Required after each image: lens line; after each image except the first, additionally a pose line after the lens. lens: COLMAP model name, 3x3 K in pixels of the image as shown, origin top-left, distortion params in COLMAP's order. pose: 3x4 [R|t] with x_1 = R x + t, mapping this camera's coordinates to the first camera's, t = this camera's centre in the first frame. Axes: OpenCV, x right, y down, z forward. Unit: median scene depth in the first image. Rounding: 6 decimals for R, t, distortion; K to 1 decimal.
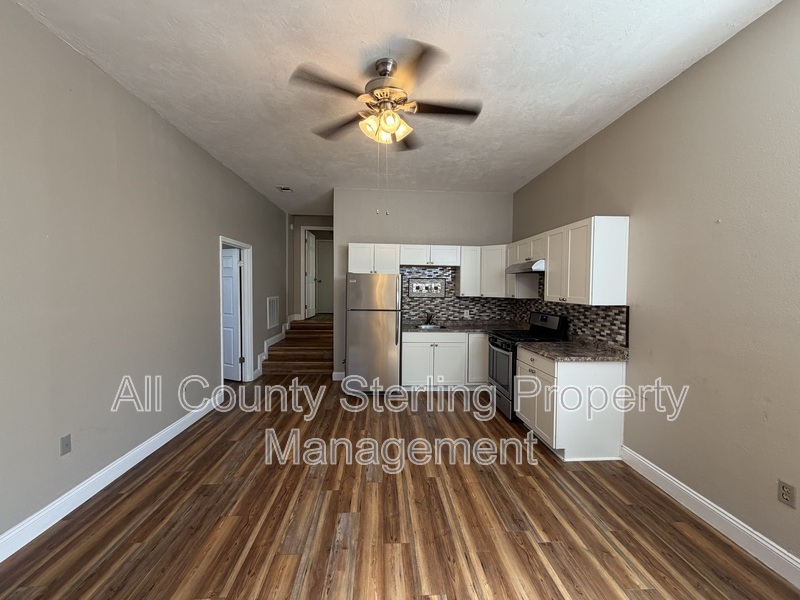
lens RADIAL K [[317.4, 0, 396.0], [0, 317.4, 296.7], [0, 0, 1]] dist [0.002926, 0.000098]
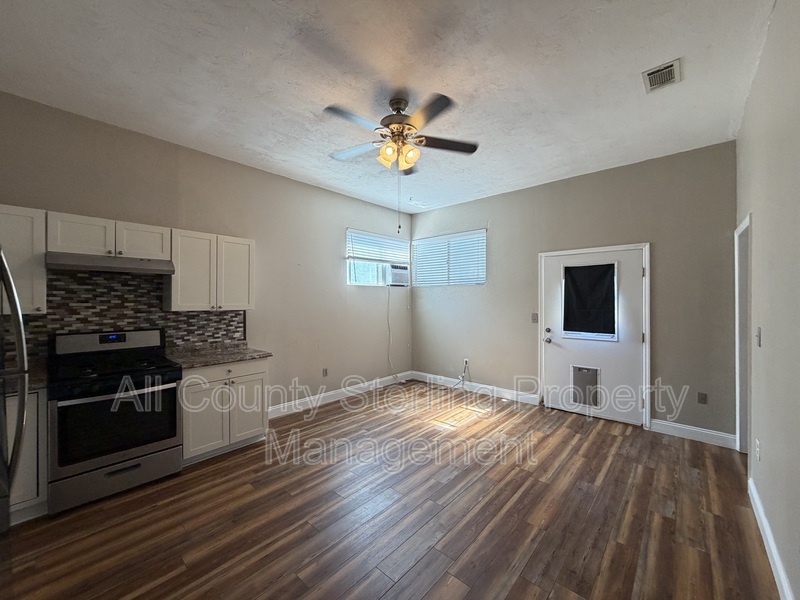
lens RADIAL K [[317.4, 0, 397.7], [0, 317.4, 300.6], [0, 0, 1]] dist [0.002926, 0.000098]
pose [[-0.704475, -0.011257, 0.709640, -0.668084], [0.012222, 0.999534, 0.027988, -0.037135], [-0.709624, 0.028390, -0.704008, 1.451538]]
